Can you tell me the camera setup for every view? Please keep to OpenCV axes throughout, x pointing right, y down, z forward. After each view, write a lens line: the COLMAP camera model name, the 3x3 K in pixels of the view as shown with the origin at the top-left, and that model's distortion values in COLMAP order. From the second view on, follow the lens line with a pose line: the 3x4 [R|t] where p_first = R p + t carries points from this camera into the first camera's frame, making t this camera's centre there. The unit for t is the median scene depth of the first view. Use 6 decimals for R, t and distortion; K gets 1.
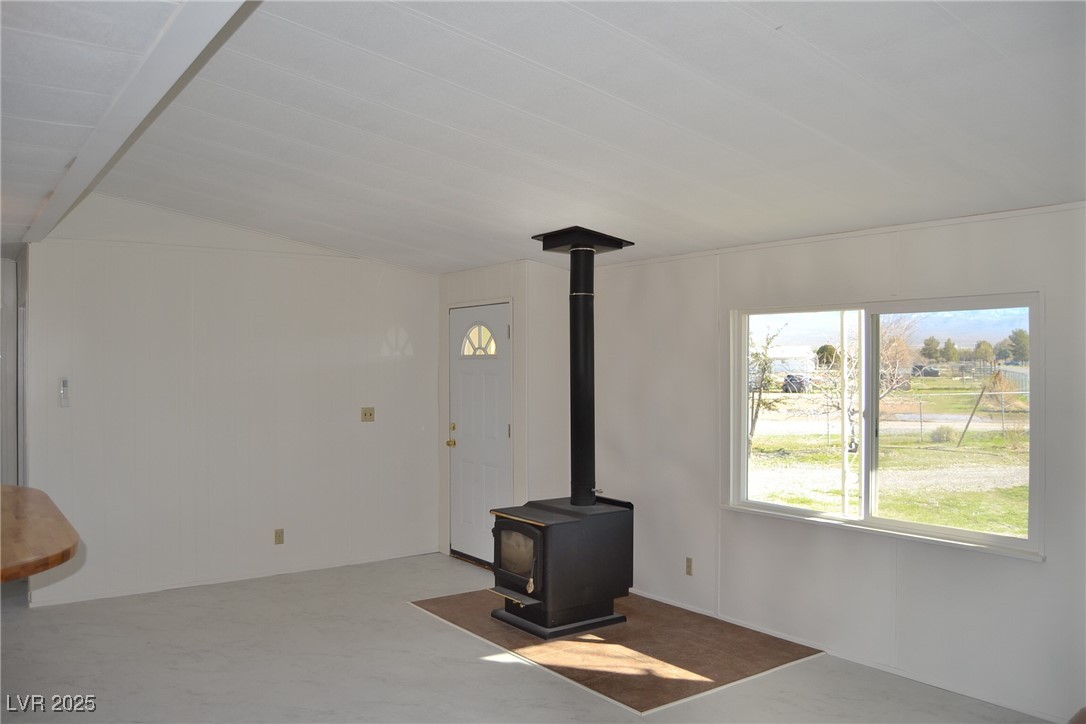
lens RADIAL K [[860.6, 0, 538.8], [0, 860.6, 356.8], [0, 0, 1]] dist [-0.092565, 0.039596]
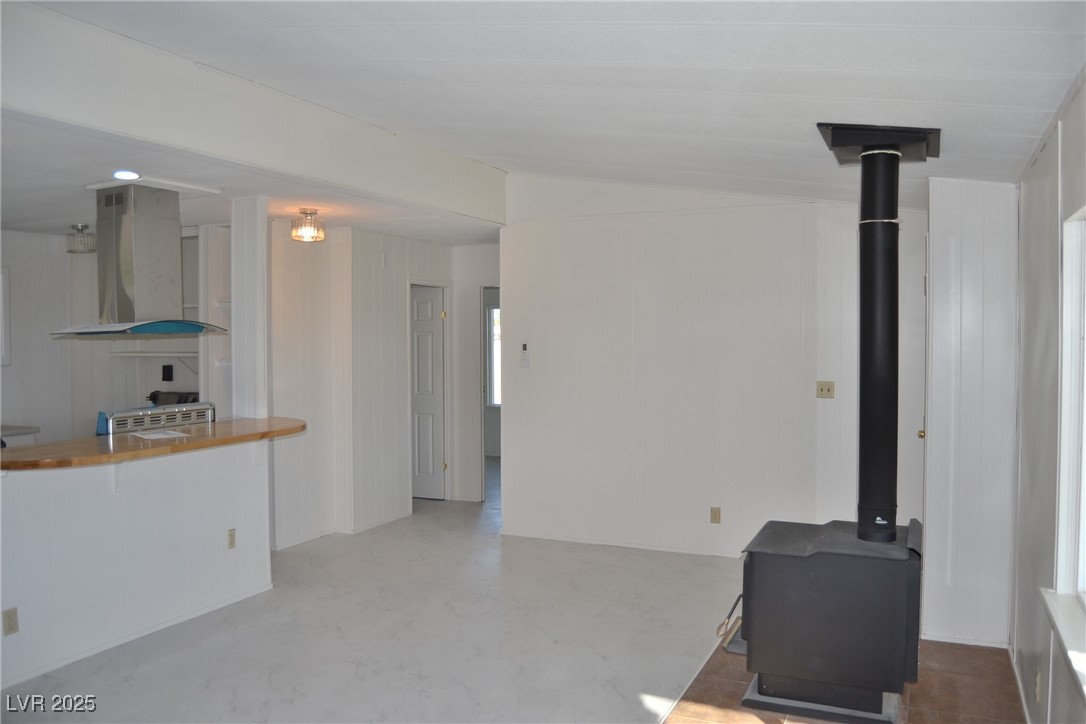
lens RADIAL K [[860.6, 0, 538.8], [0, 860.6, 356.8], [0, 0, 1]] dist [-0.092565, 0.039596]
pose [[0.493293, 0.022491, -0.869573, 0.489799], [0.010234, 0.999446, 0.031655, 0.008246], [0.869803, -0.024515, 0.492790, 0.452590]]
